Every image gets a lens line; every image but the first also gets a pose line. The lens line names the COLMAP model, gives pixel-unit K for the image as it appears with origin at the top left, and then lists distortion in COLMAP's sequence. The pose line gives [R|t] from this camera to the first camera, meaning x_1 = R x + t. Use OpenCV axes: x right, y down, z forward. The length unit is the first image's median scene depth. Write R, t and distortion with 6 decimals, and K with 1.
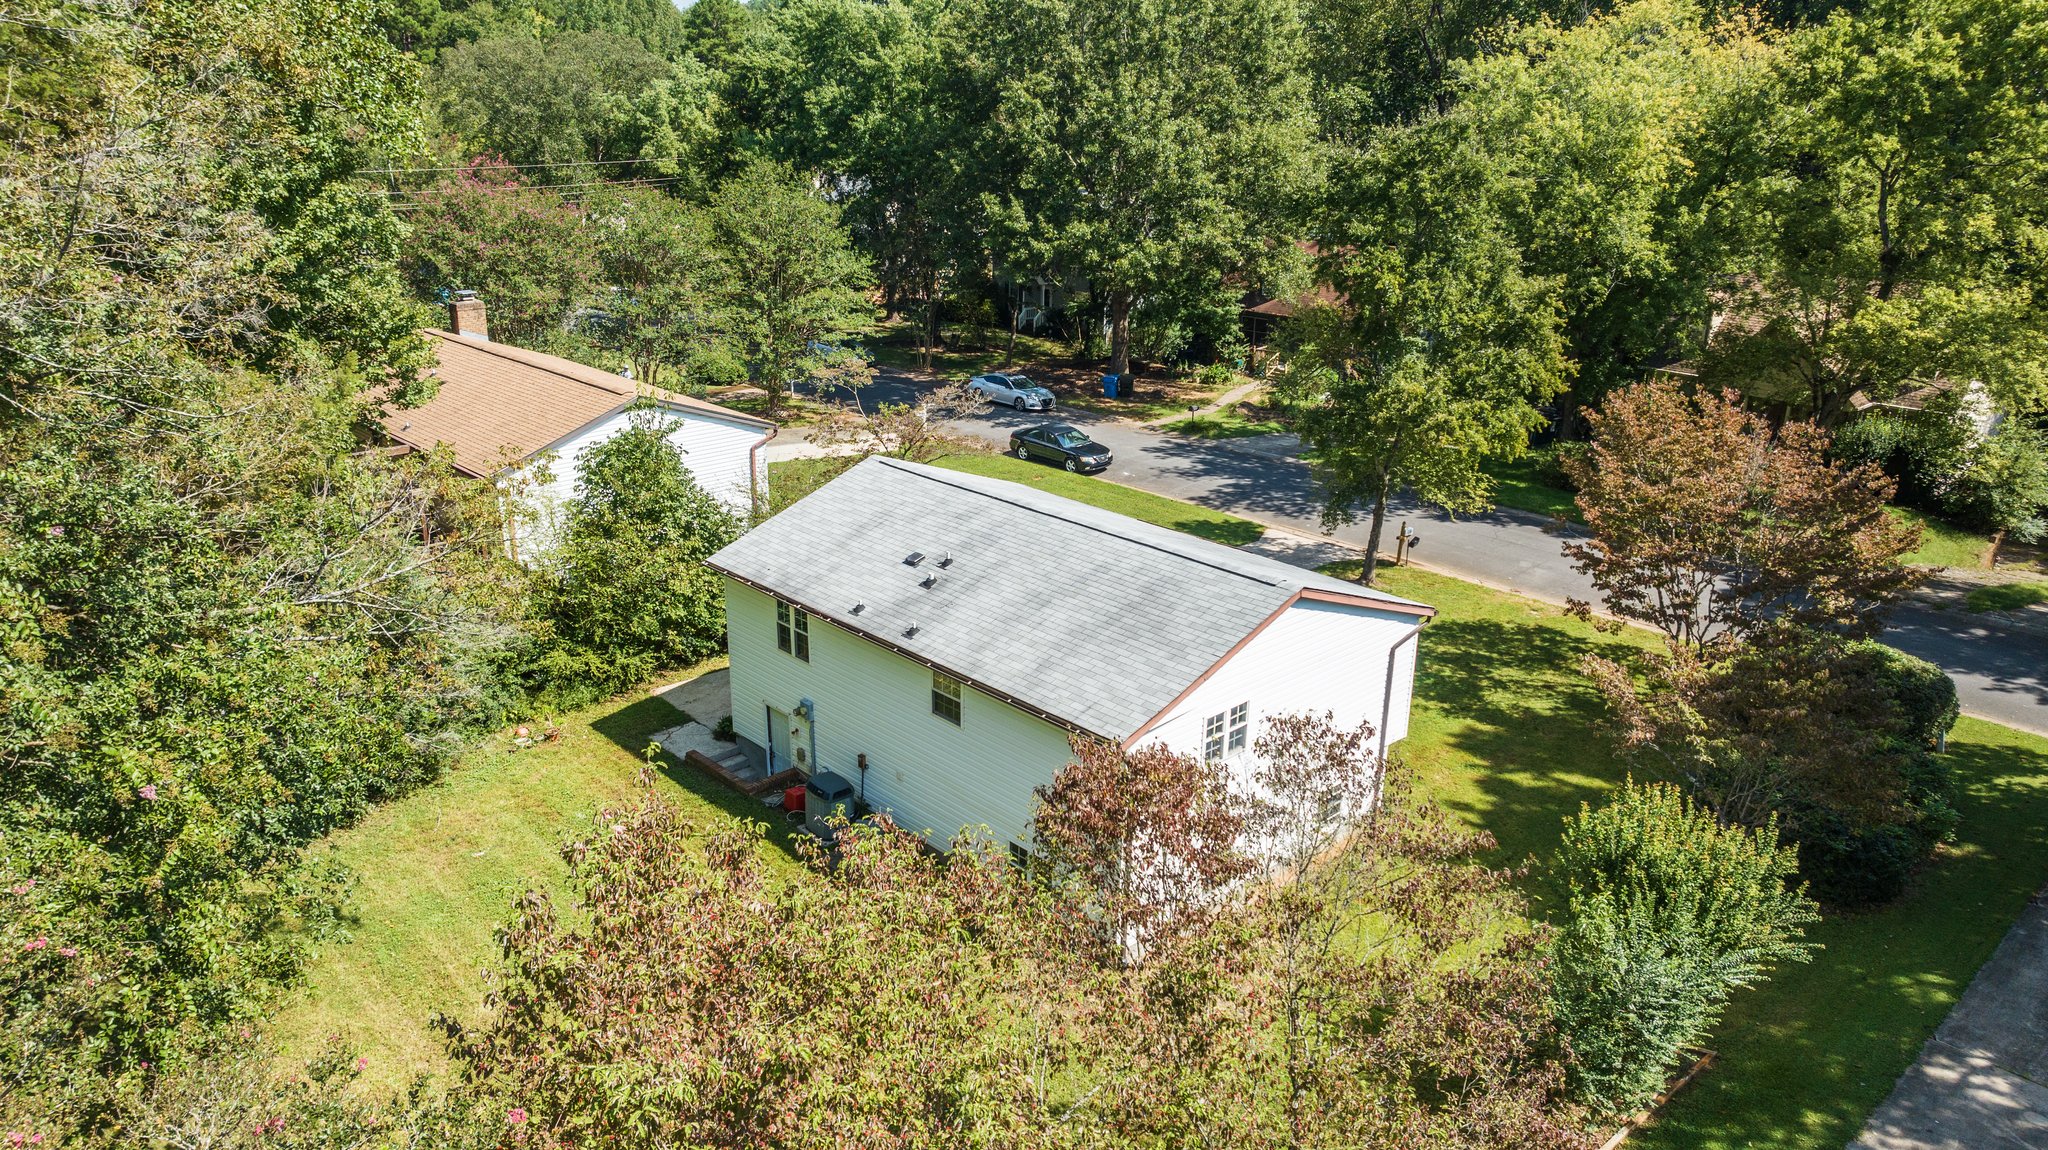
lens RADIAL K [[1441.6, 0, 1019.2], [0, 1441.6, 569.4], [0, 0, 1]] dist [-0.009789, 0.002837]
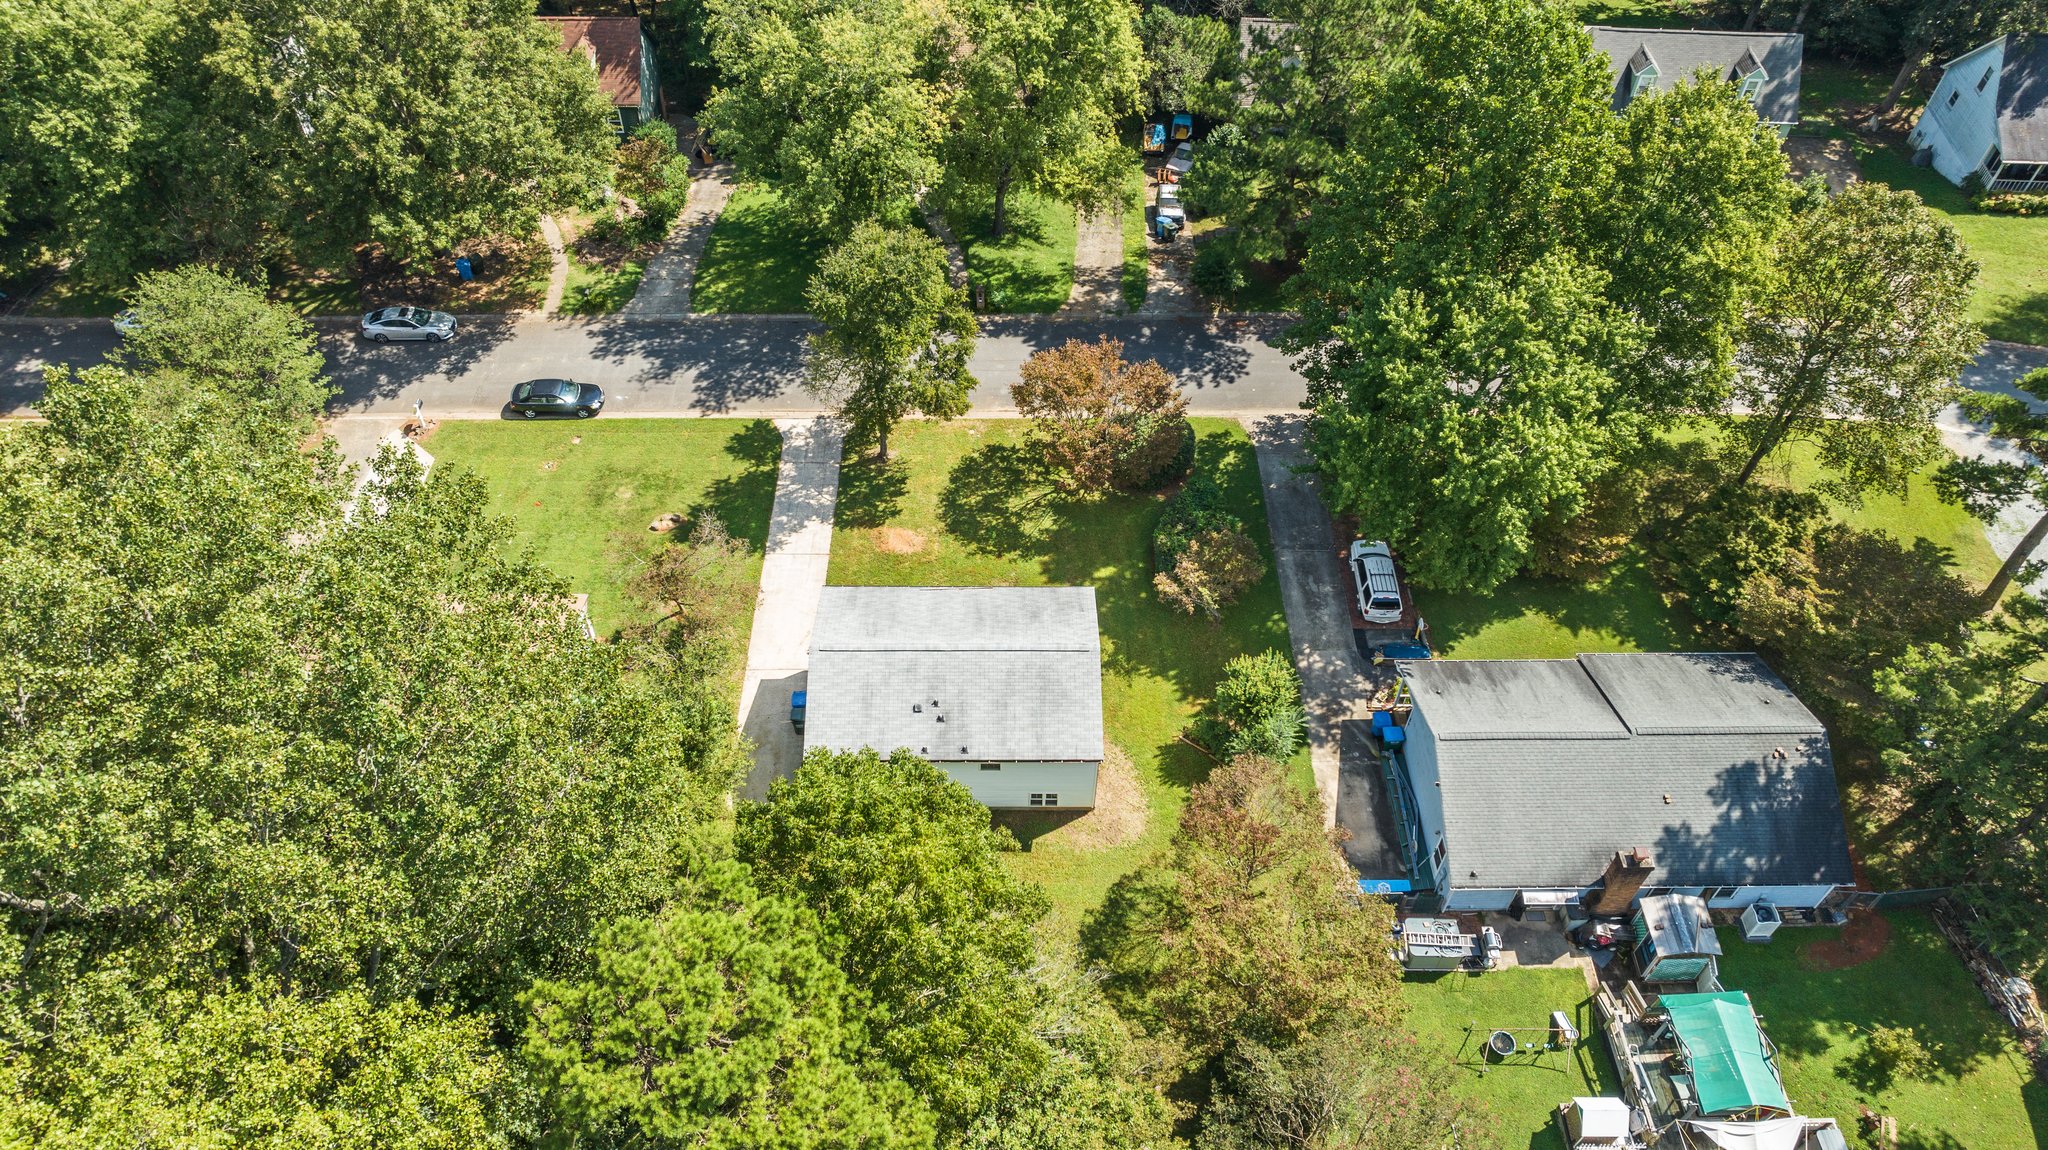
lens RADIAL K [[1441.6, 0, 1023.4], [0, 1441.6, 574.9], [0, 0, 1]] dist [-0.009789, 0.002837]
pose [[0.676992, -0.557188, 0.480857, -0.396649], [0.231500, 0.781395, 0.579508, -0.609979], [-0.698634, -0.281004, 0.657987, -0.183628]]
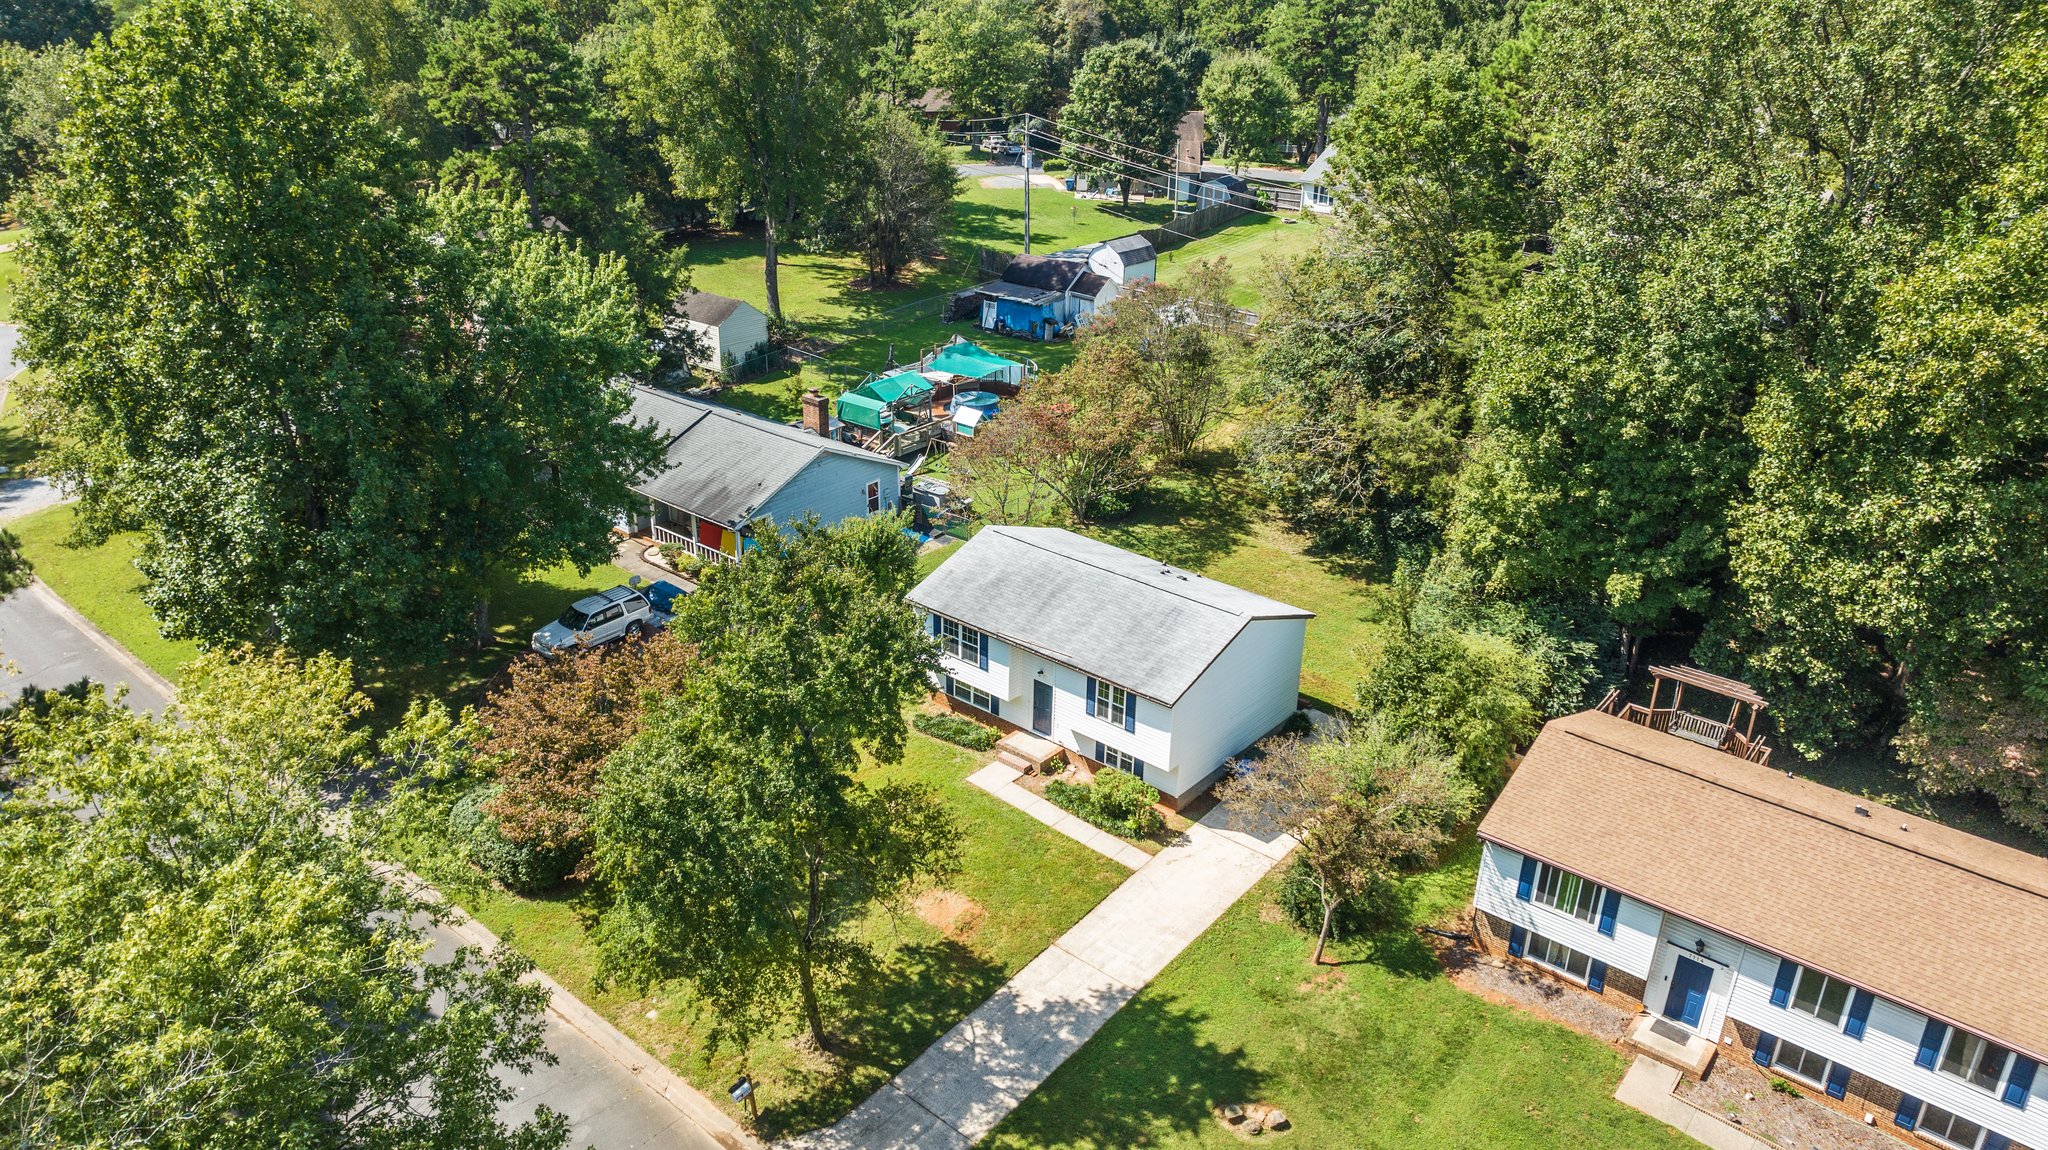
lens RADIAL K [[1441.6, 0, 1019.5], [0, 1441.6, 569.7], [0, 0, 1]] dist [-0.009789, 0.002837]
pose [[-0.992990, 0.029144, -0.114552, 0.160564], [-0.055853, 0.738423, 0.672021, -0.586471], [0.104173, 0.673708, -0.731618, 1.091557]]
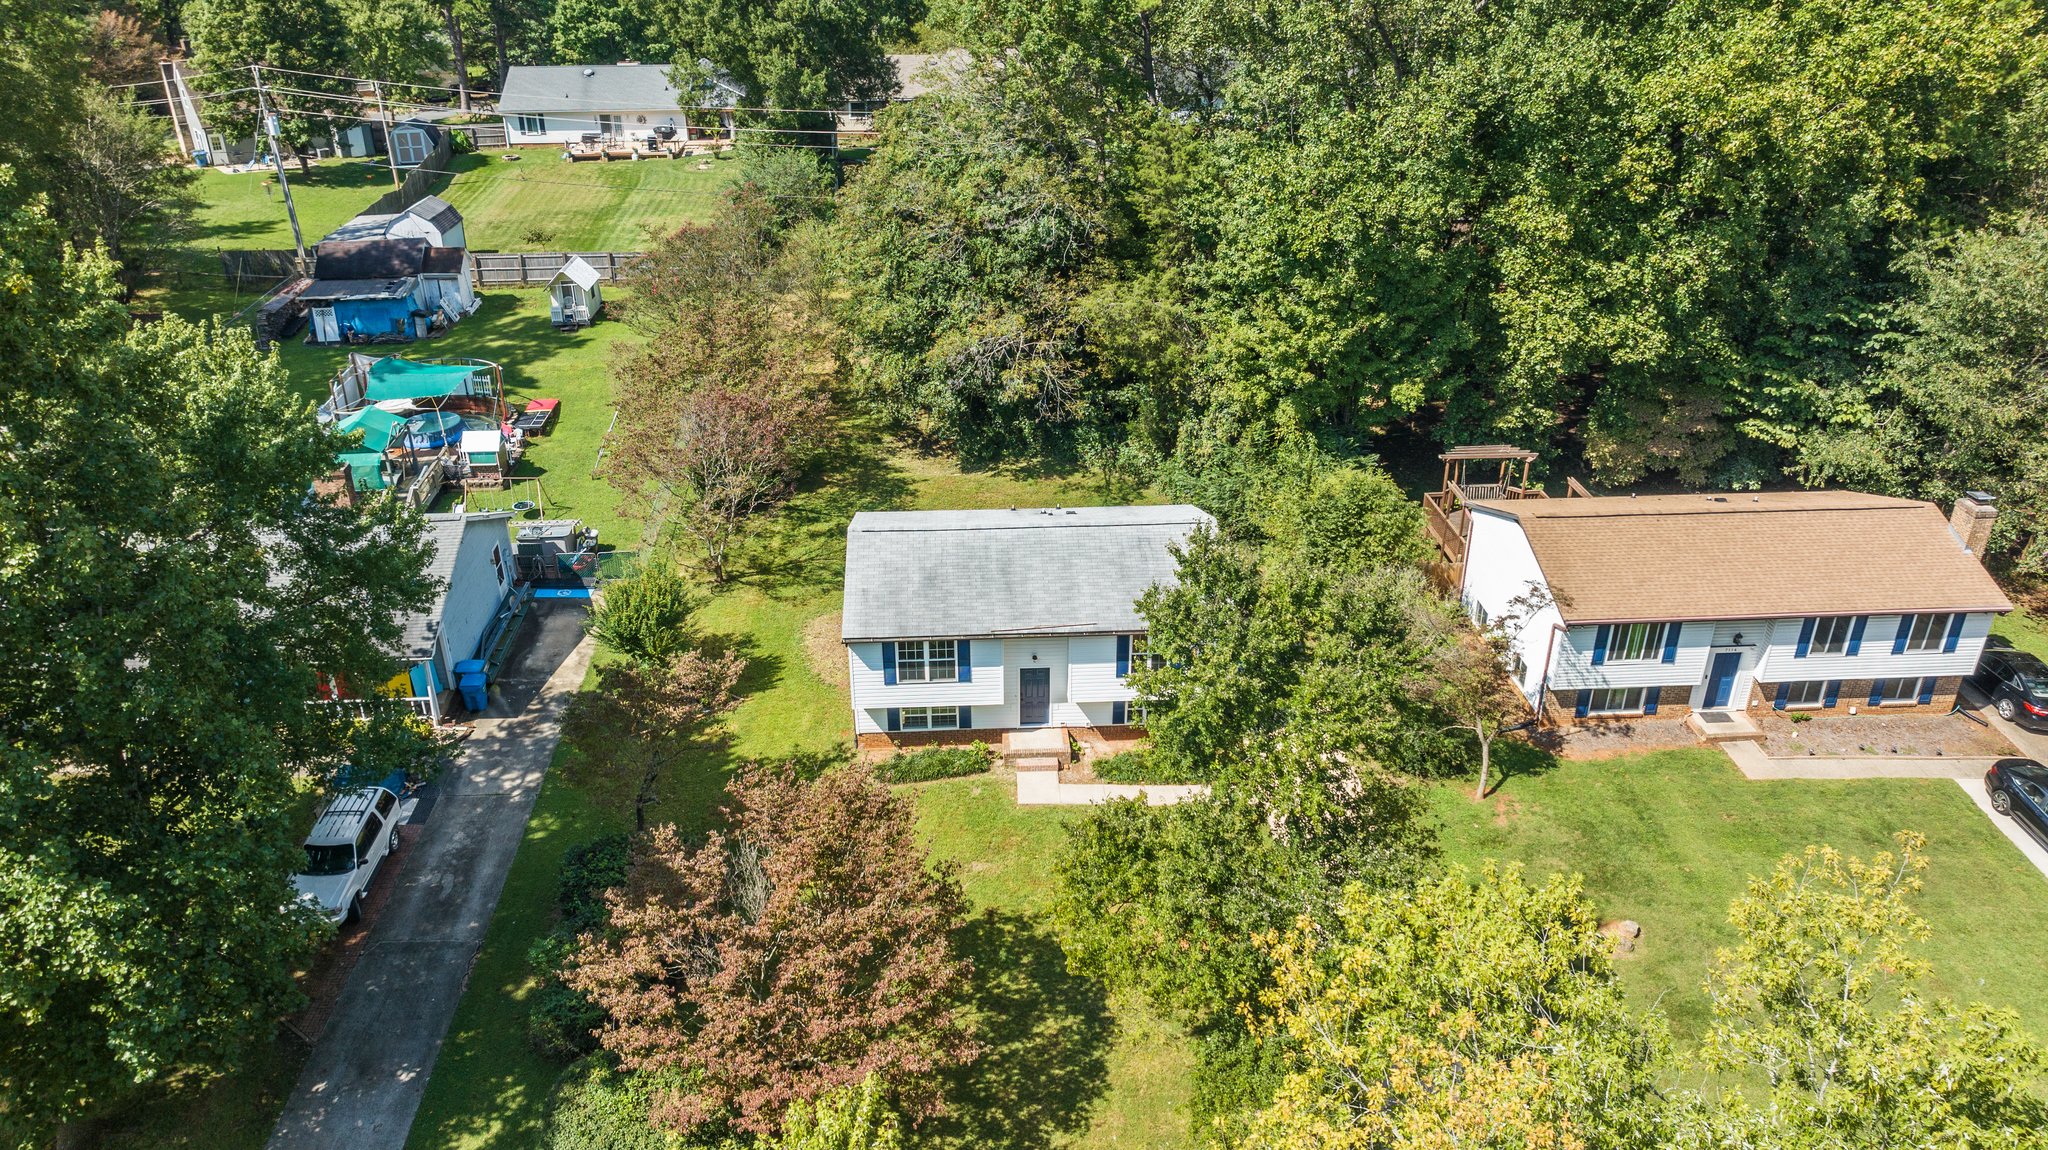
lens RADIAL K [[1441.6, 0, 1035.9], [0, 1441.6, 562.4], [0, 0, 1]] dist [-0.009789, 0.002837]
pose [[-0.640480, 0.341294, -0.687971, 0.540390], [-0.241466, 0.760898, 0.602270, -0.461812], [0.729026, 0.551864, -0.404929, 0.794762]]
